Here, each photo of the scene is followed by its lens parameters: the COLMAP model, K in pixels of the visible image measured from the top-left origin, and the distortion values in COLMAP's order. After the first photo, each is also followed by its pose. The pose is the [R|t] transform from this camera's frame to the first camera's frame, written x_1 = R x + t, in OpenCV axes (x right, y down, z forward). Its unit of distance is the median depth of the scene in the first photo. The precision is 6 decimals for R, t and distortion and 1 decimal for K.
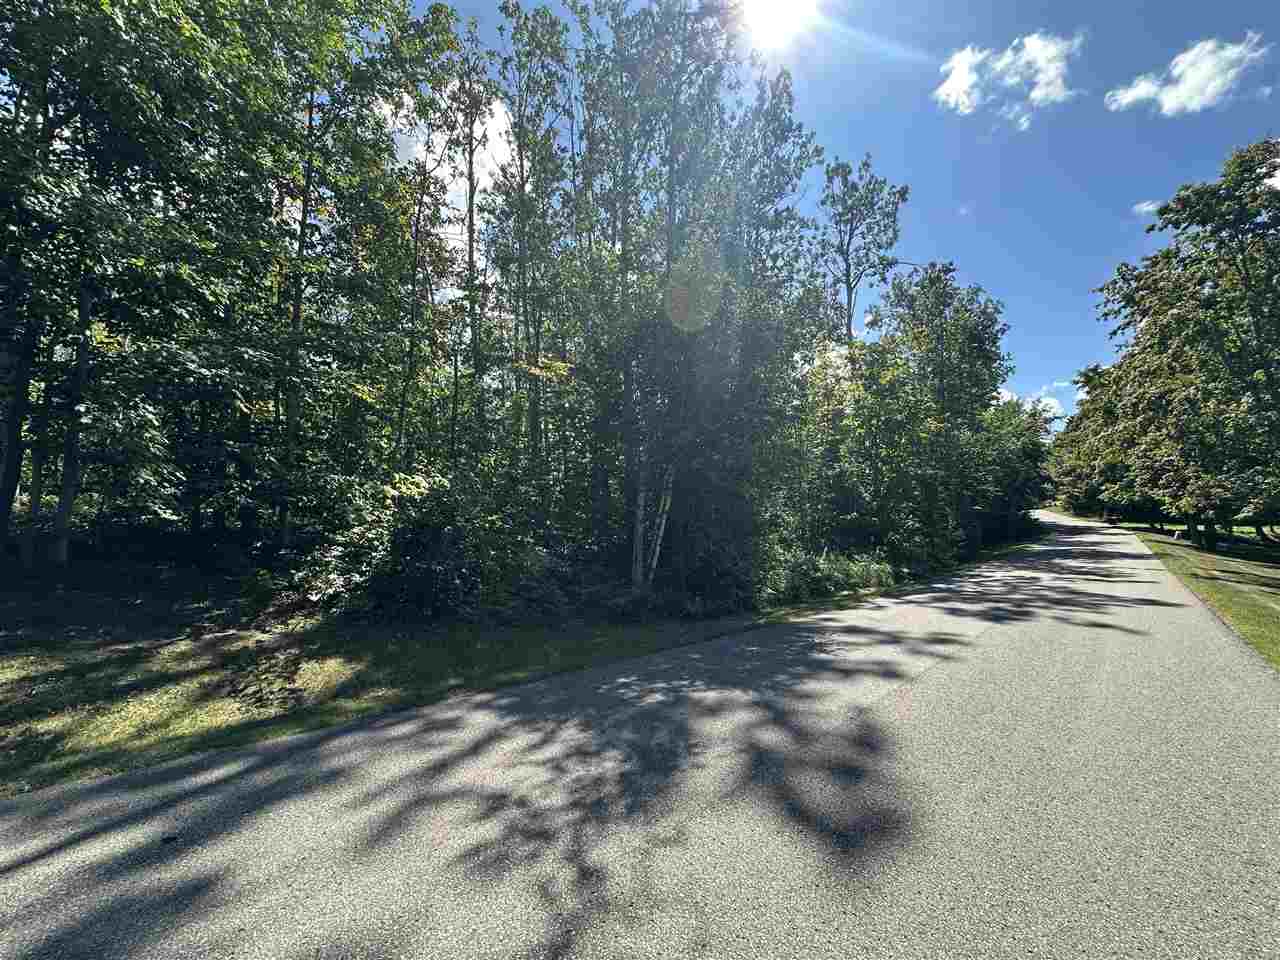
lens RADIAL K [[518.5, 0, 640.0], [0, 518.5, 480.0], [0, 0, 1]] dist [0.000161, 0.000081]
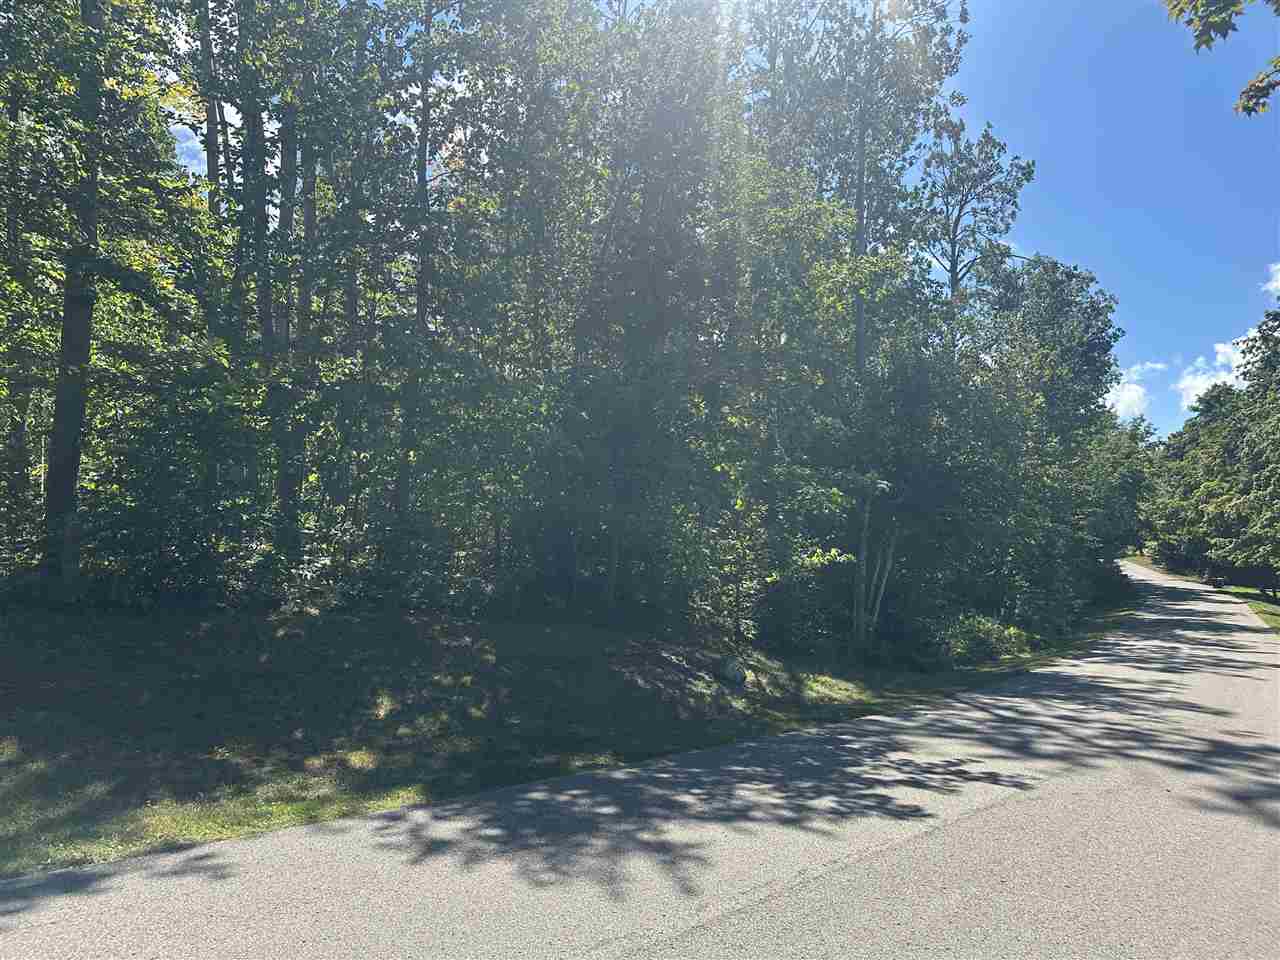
lens RADIAL K [[896.7, 0, 640.0], [0, 896.7, 480.0], [0, 0, 1]] dist [0.001216, -0.000282]
pose [[0.982780, 0.061609, 0.174204, -0.236879], [-0.062752, 0.998029, 0.001057, -0.029908], [-0.173796, -0.011971, 0.984709, -0.217895]]
